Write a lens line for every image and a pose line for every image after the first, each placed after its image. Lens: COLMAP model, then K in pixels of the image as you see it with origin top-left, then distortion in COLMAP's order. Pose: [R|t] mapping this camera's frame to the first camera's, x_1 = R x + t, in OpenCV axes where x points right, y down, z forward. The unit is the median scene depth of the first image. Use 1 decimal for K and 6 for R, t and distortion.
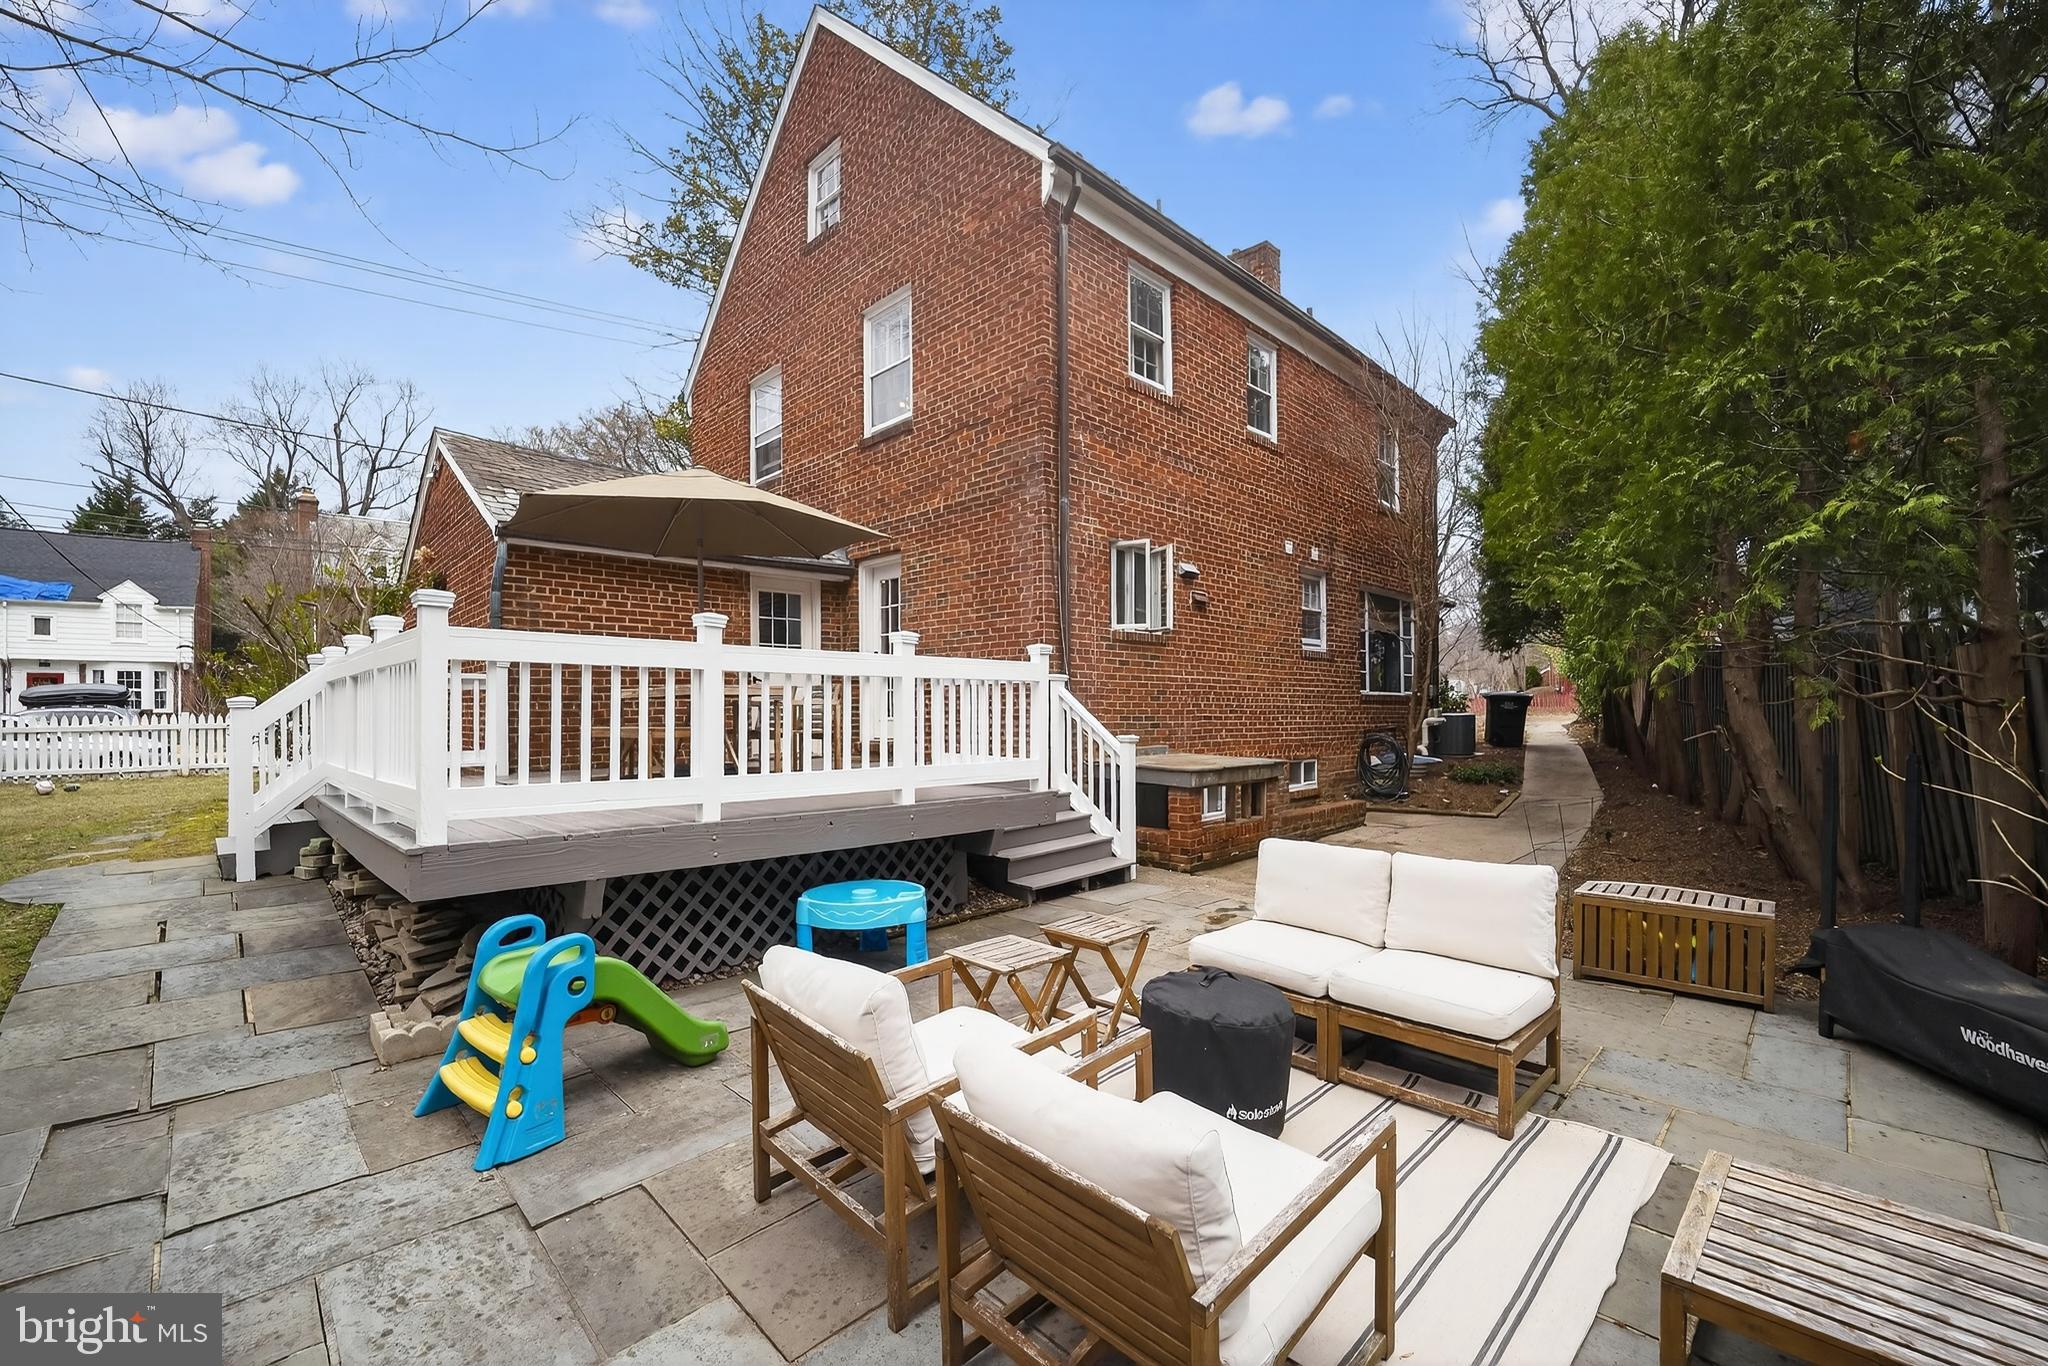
lens RADIAL K [[839.6, 0, 1013.9], [0, 839.6, 689.8], [0, 0, 1]] dist [-0.002125, -0.000169]
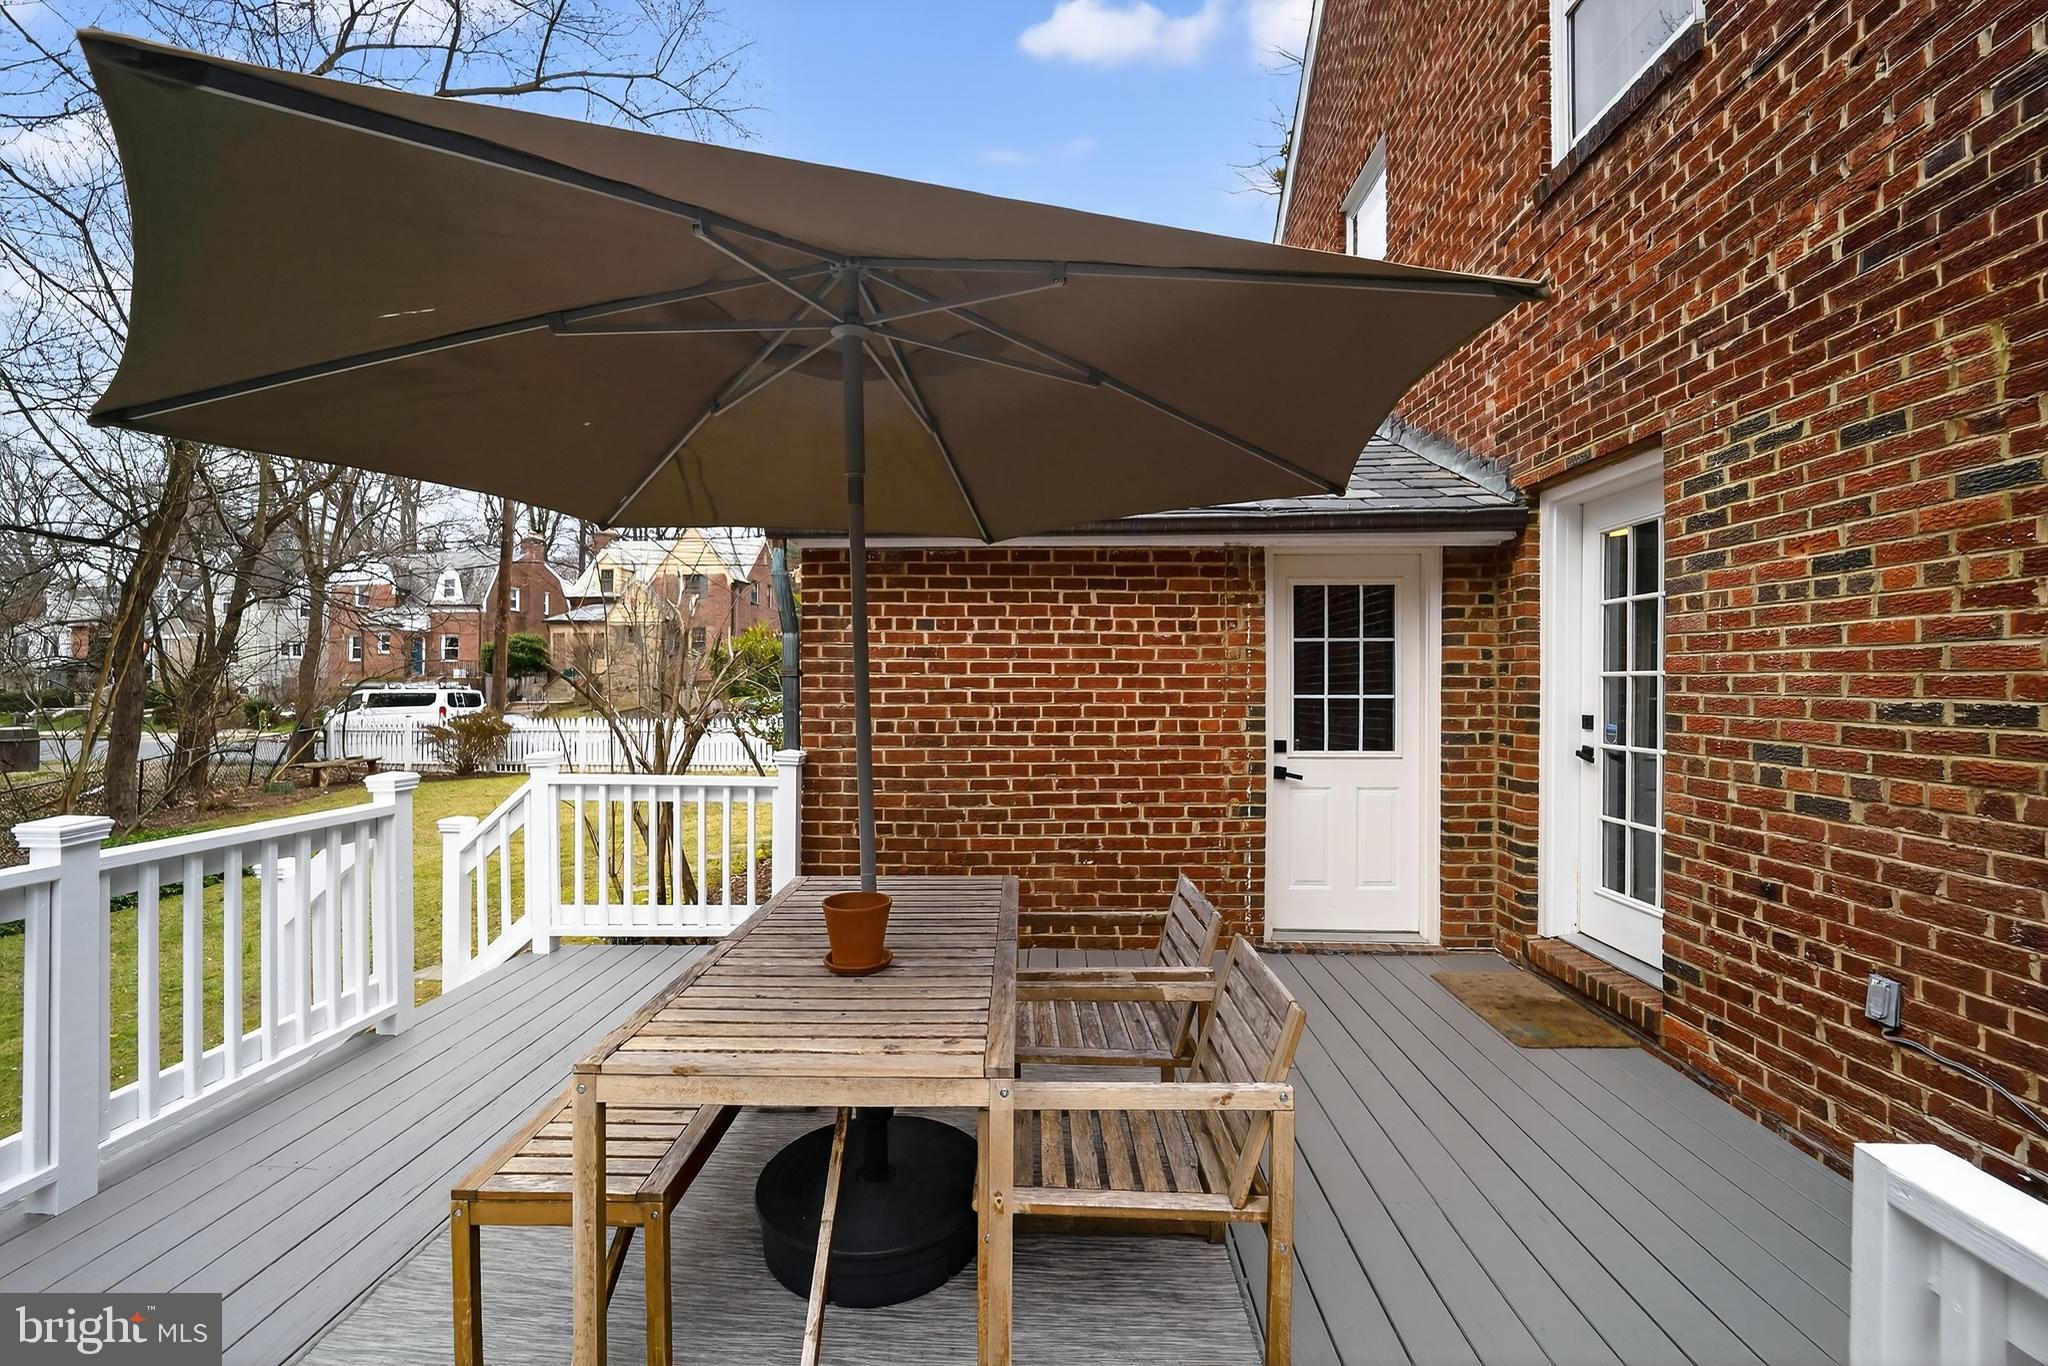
lens RADIAL K [[839.6, 0, 1018.6], [0, 839.6, 676.1], [0, 0, 1]] dist [-0.002125, -0.000169]
pose [[0.681325, 0.004585, -0.731966, -0.062732], [0.005382, 0.999922, 0.011273, -0.073874], [0.731961, -0.011620, 0.681247, 0.570606]]
